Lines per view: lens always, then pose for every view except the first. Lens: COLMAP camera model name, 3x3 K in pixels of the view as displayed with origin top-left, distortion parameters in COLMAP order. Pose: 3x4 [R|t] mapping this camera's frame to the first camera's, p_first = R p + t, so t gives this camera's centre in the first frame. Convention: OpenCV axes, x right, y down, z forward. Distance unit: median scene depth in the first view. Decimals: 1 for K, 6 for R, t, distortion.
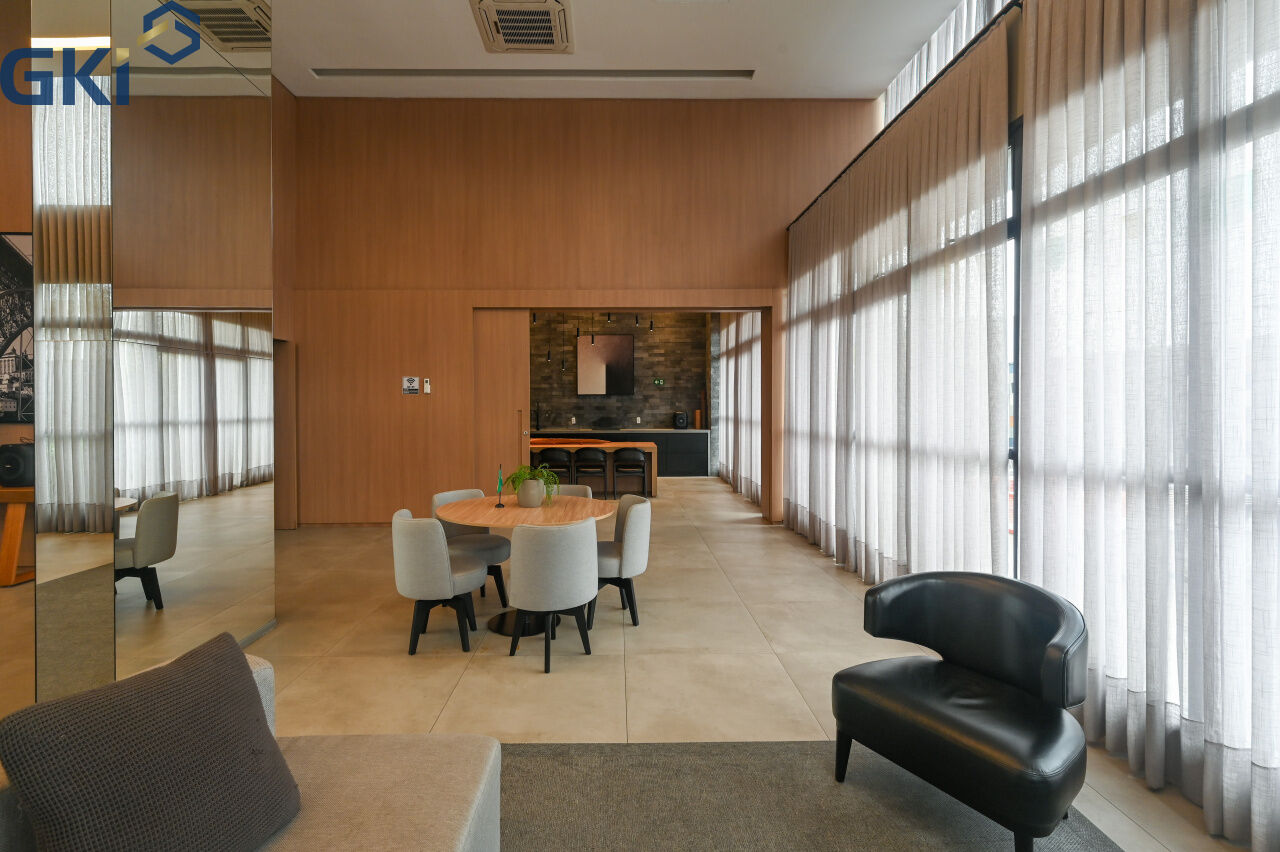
lens RADIAL K [[608.8, 0, 637.5], [0, 608.8, 415.5], [0, 0, 1]] dist [0.015628, -0.000236]
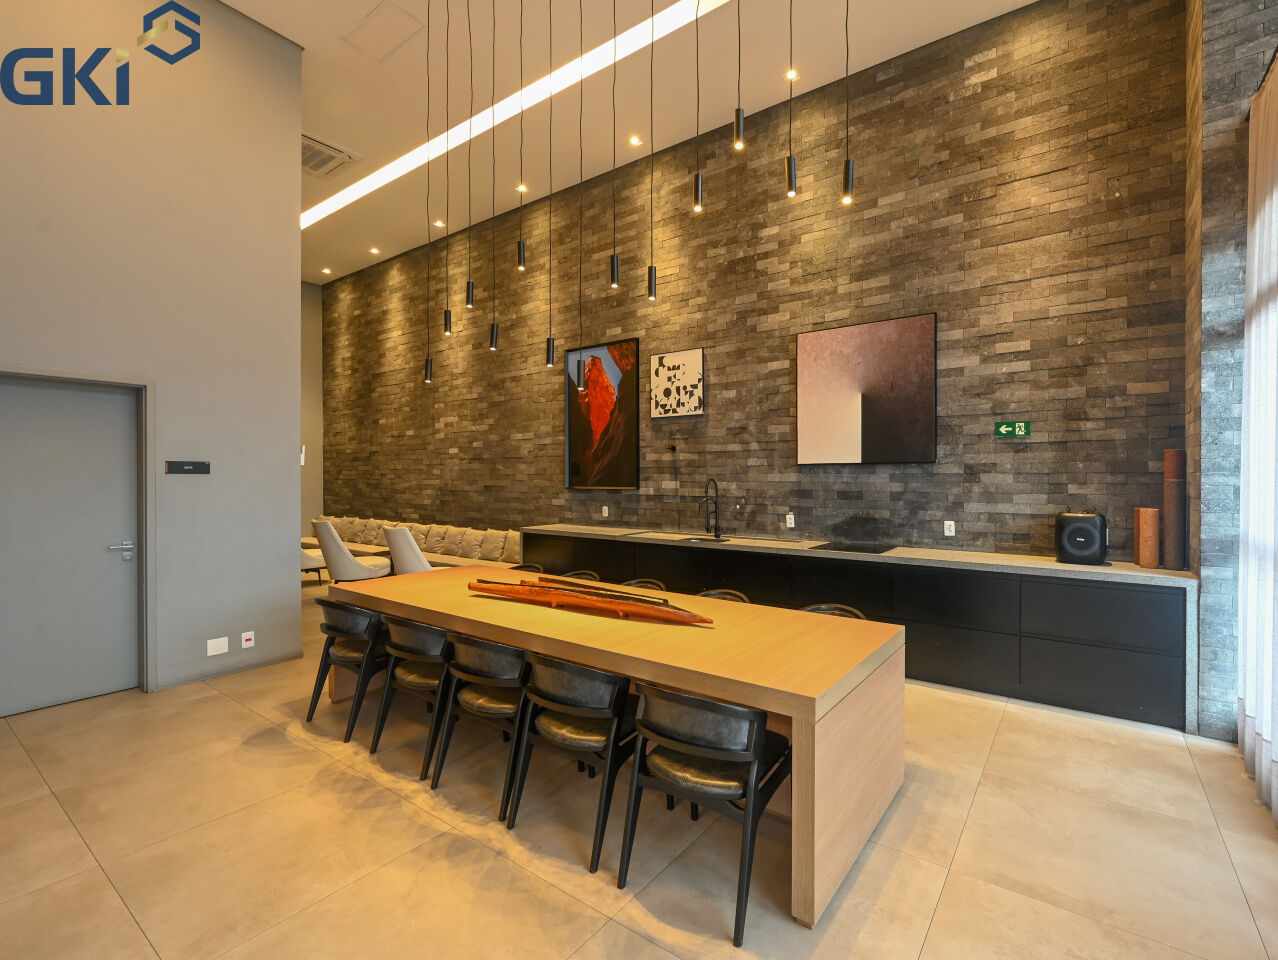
lens RADIAL K [[588.0, 0, 636.9], [0, 588.0, 480.7], [0, 0, 1]] dist [0.000368, 0.000005]
pose [[0.781689, 0.008923, -0.623605, 0.080874], [-0.011584, 0.999933, -0.000213, -0.020639], [0.623561, 0.007390, 0.781740, 0.577713]]
